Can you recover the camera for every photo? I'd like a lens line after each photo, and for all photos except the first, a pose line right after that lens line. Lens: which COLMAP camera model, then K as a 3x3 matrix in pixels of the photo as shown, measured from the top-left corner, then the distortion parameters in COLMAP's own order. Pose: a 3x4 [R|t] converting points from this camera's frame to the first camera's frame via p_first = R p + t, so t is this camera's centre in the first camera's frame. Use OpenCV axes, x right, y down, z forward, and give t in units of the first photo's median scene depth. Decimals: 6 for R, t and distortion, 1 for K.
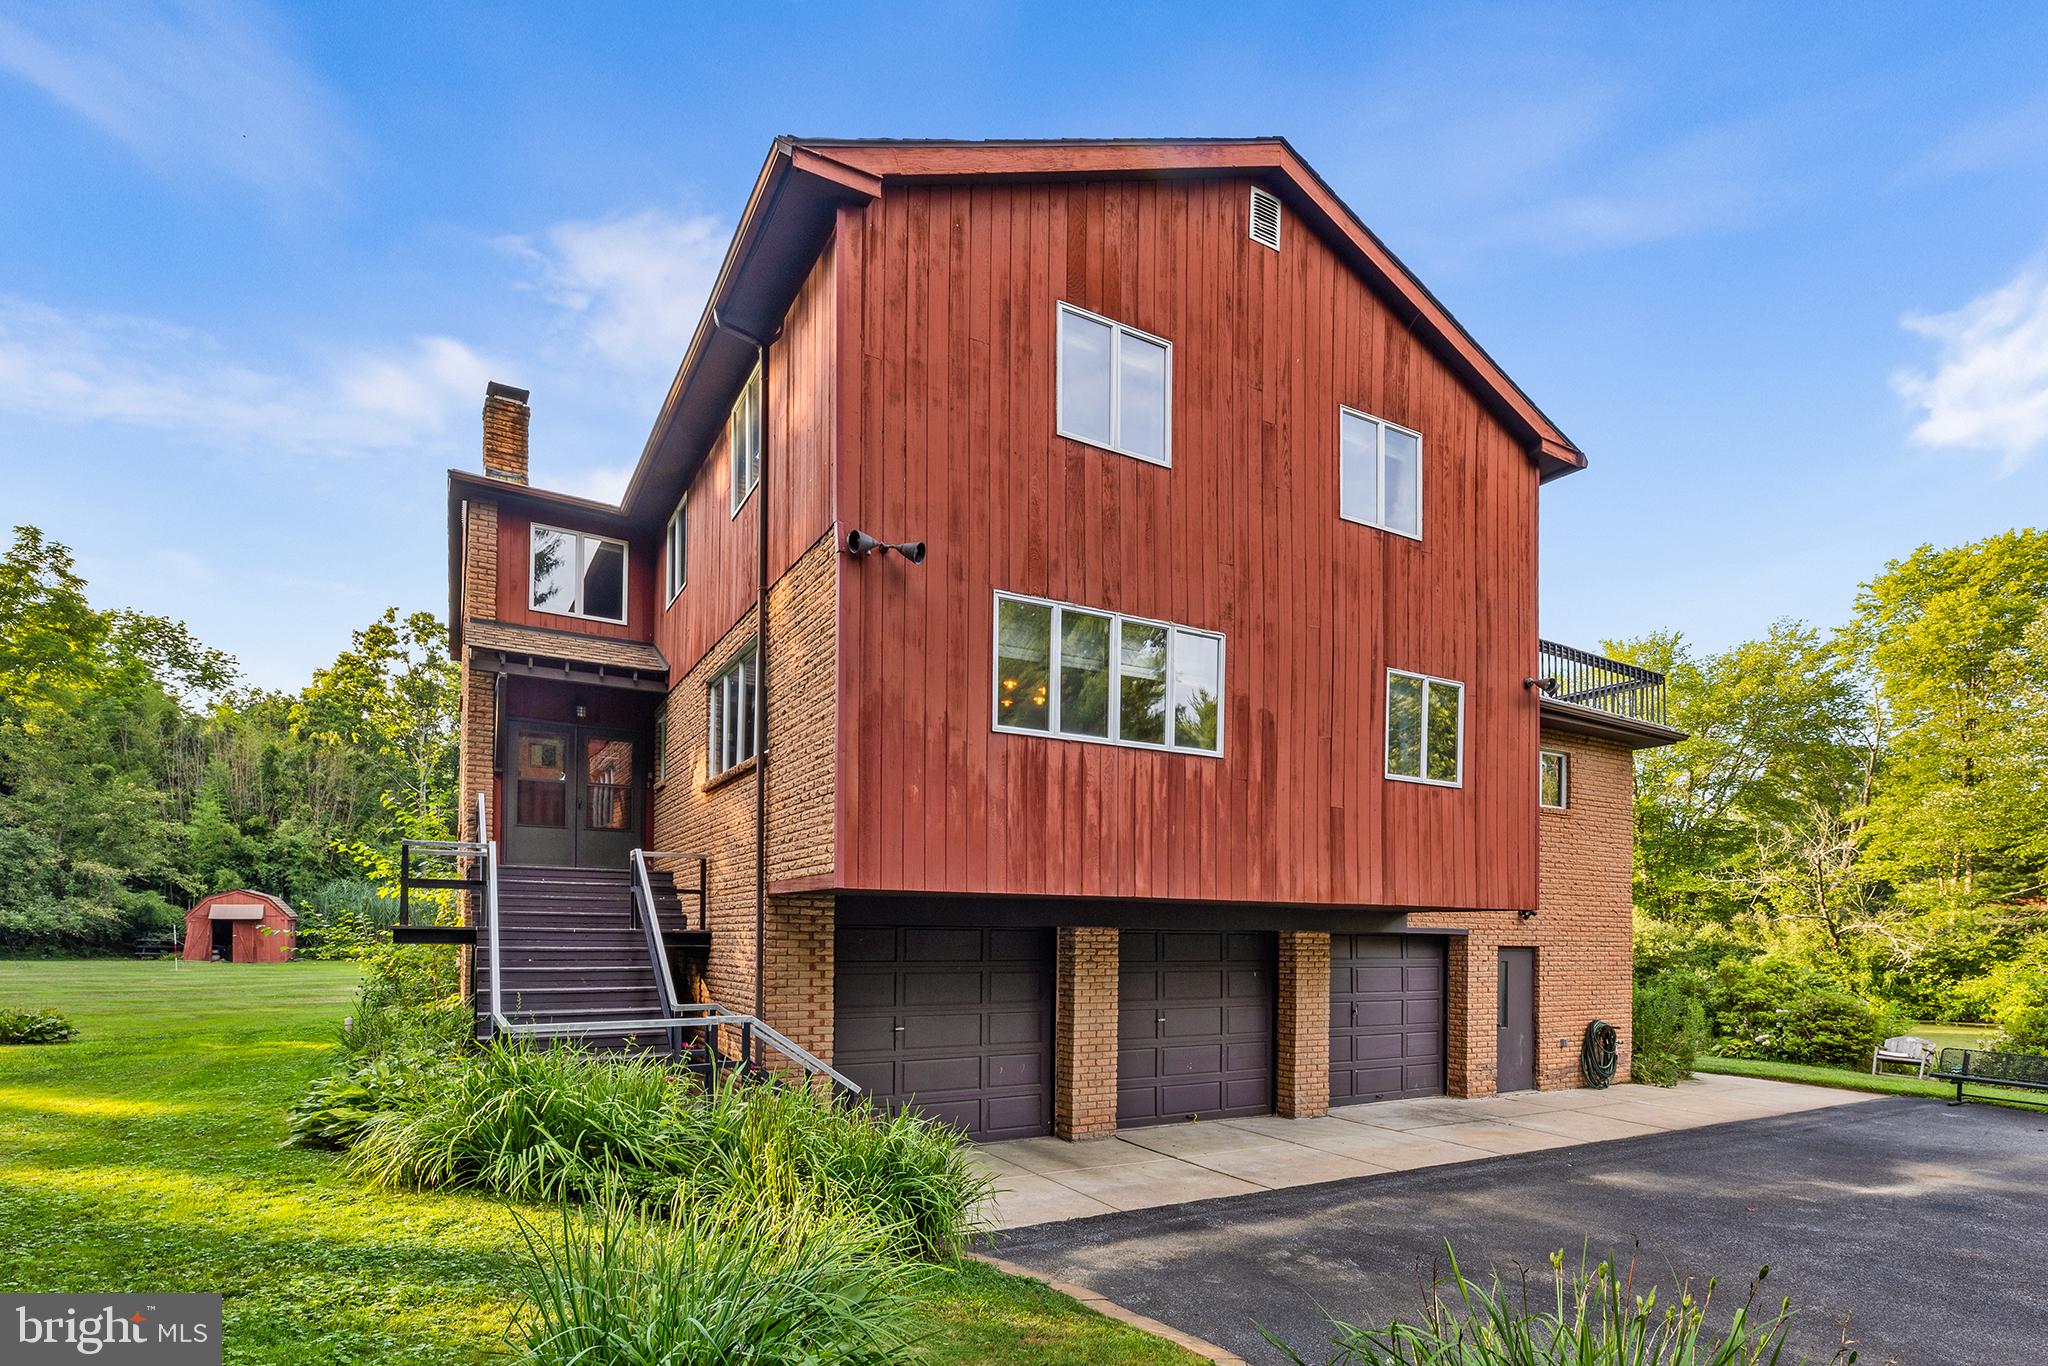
lens RADIAL K [[996.4, 0, 1024.0], [0, 996.4, 683.0], [0, 0, 1]] dist [0.002658, -0.000390]
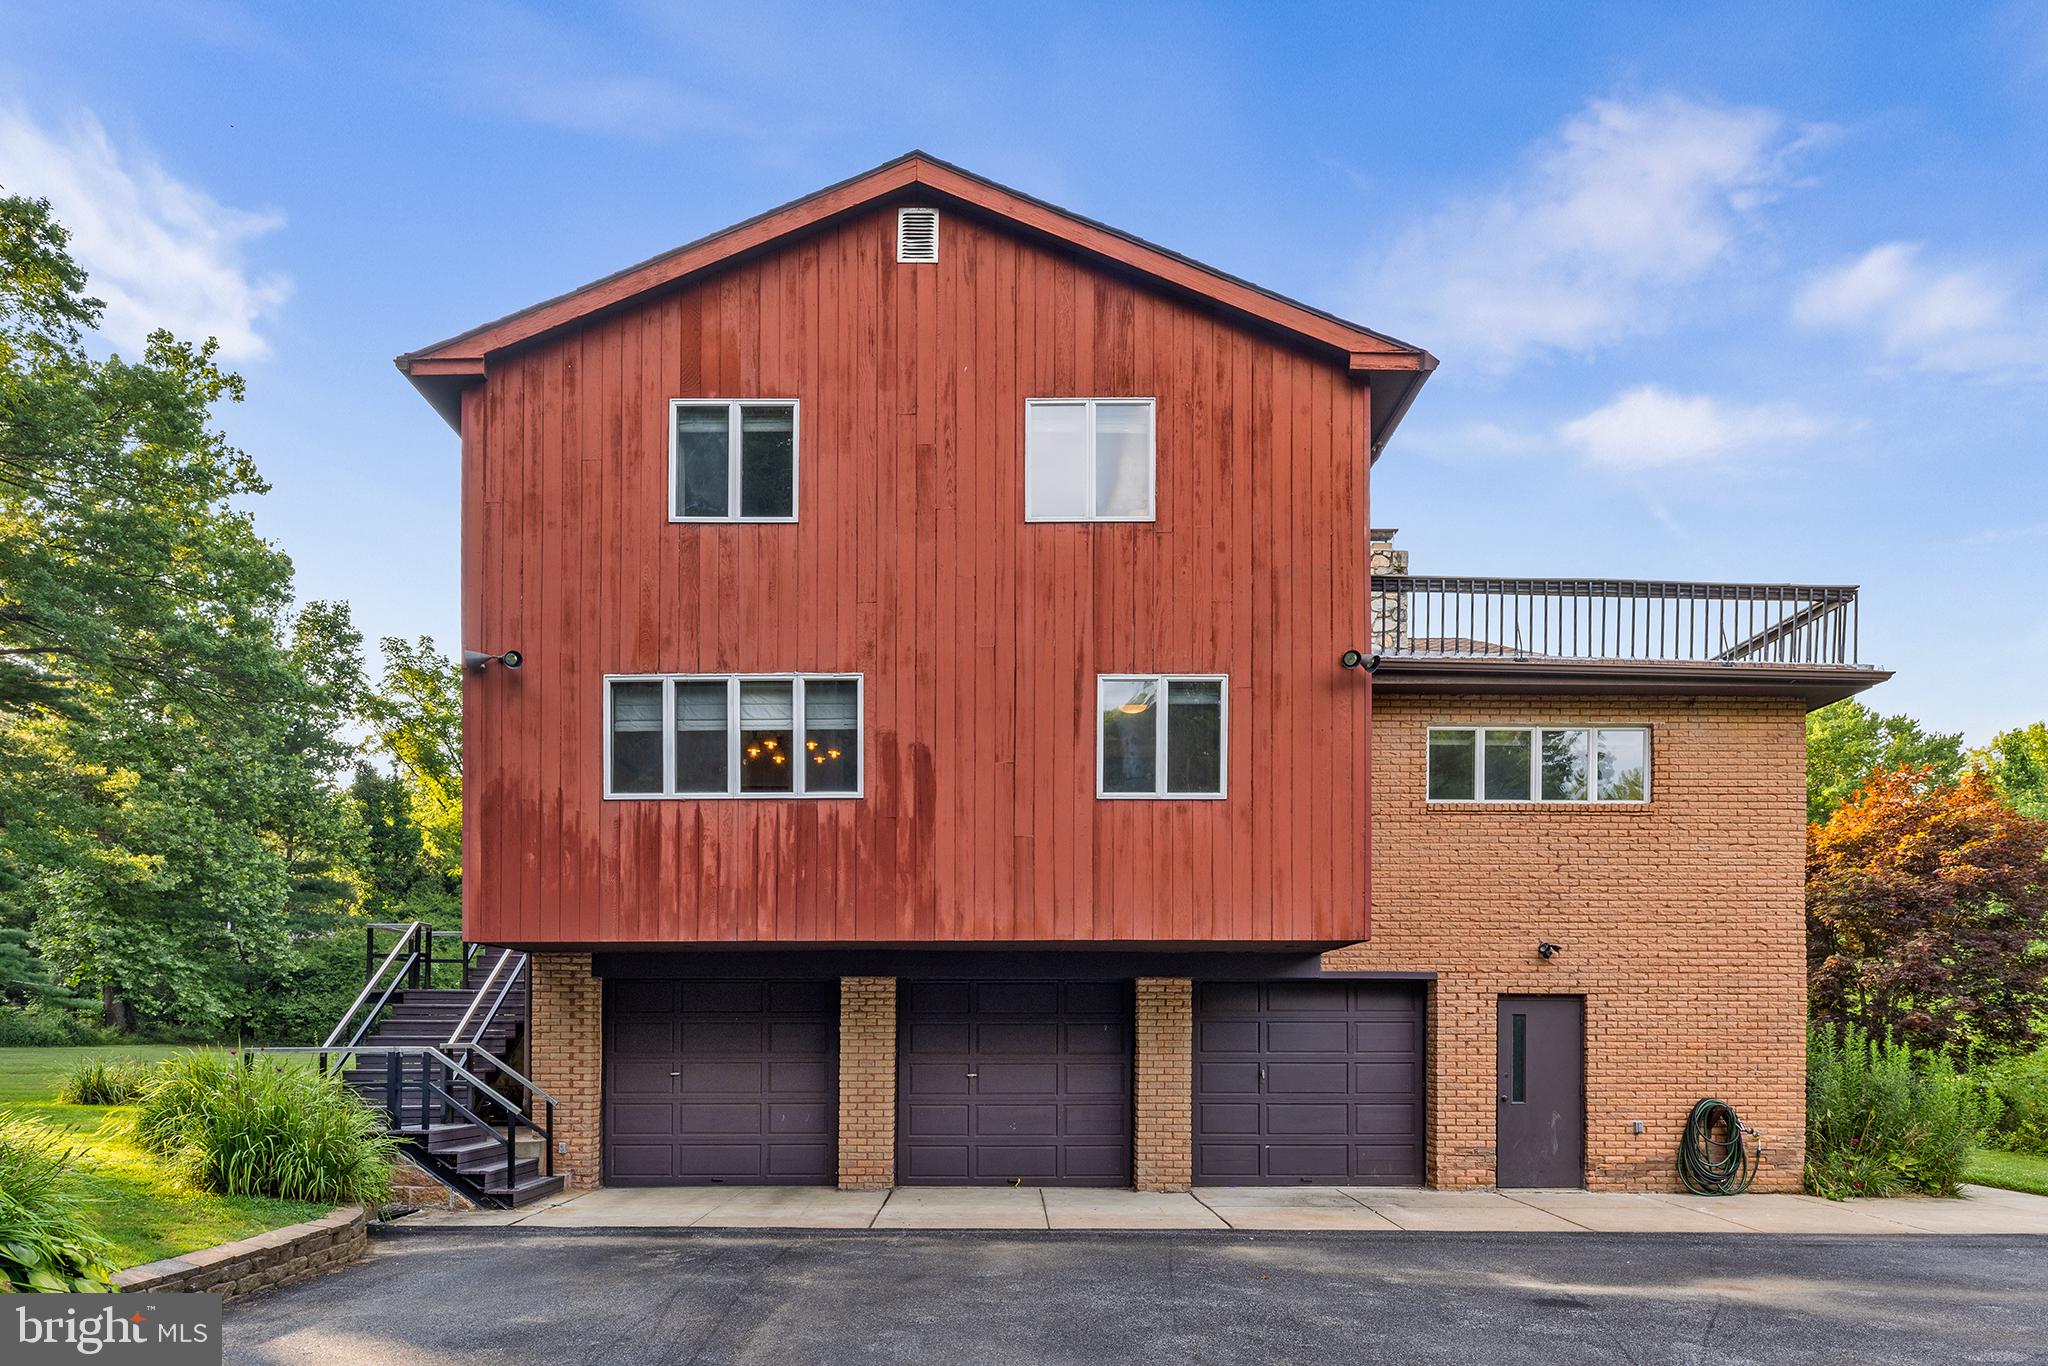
lens RADIAL K [[1202.4, 0, 927.0], [0, 1202.4, 676.1], [0, 0, 1]] dist [0.004264, 0.000135]
pose [[0.863811, -0.151078, -0.480631, 0.818061], [0.131515, 0.988521, -0.074361, 0.050414], [0.486349, 0.001023, 0.873764, -0.019348]]
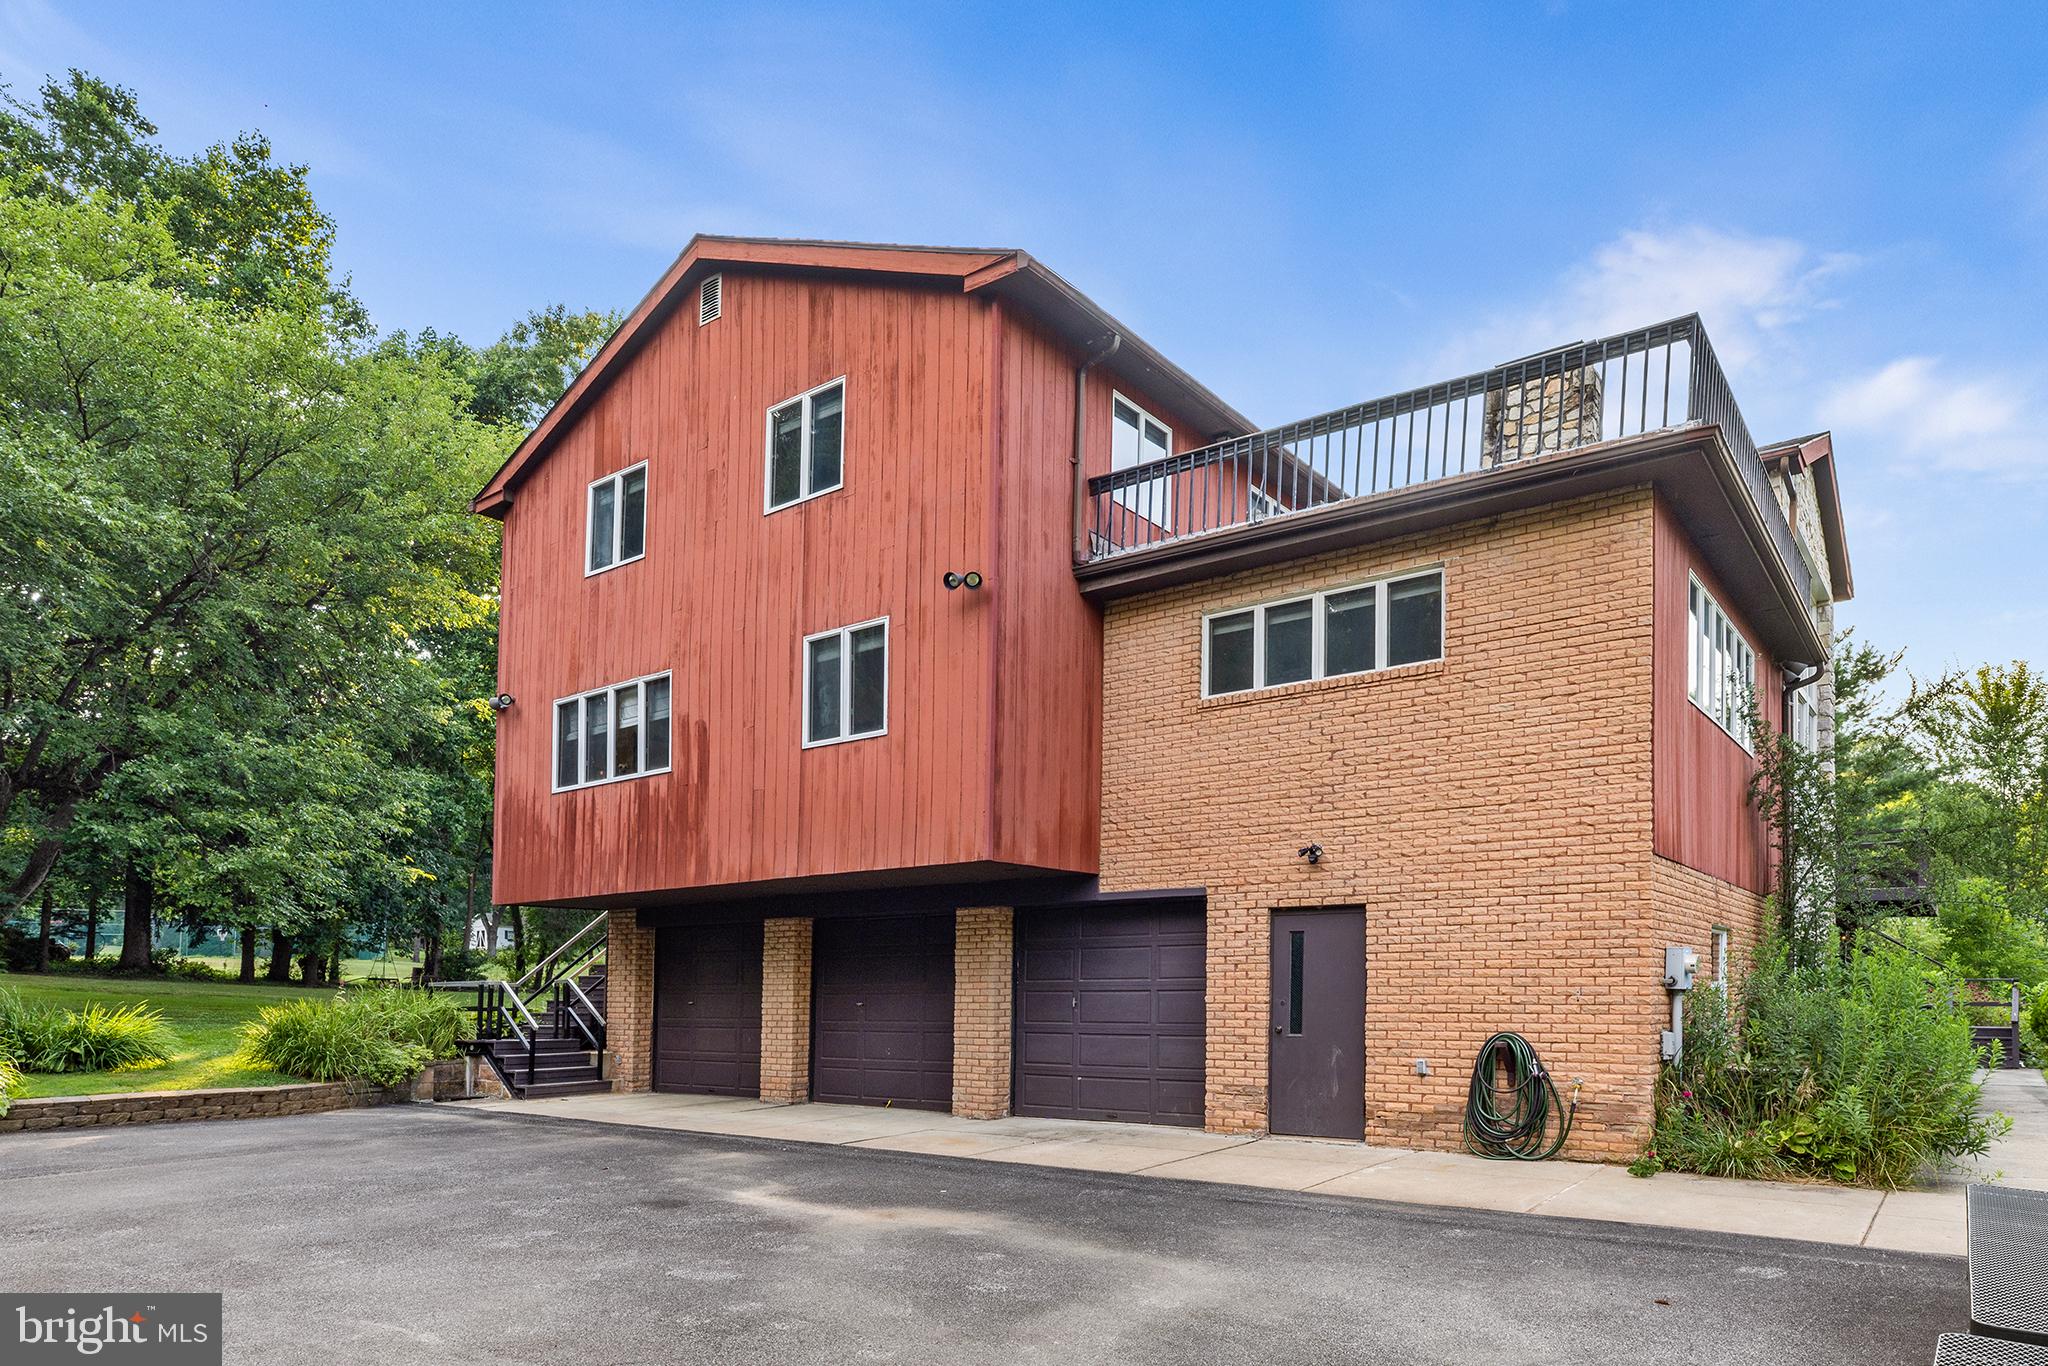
lens RADIAL K [[1174.0, 0, 1028.1], [0, 1174.0, 574.5], [0, 0, 1]] dist [-0.000452, 0.000198]
pose [[0.394525, -0.317766, -0.862192, 1.622320], [0.237211, 0.941718, -0.238532, 0.283408], [0.887739, -0.110414, 0.446909, 0.741899]]
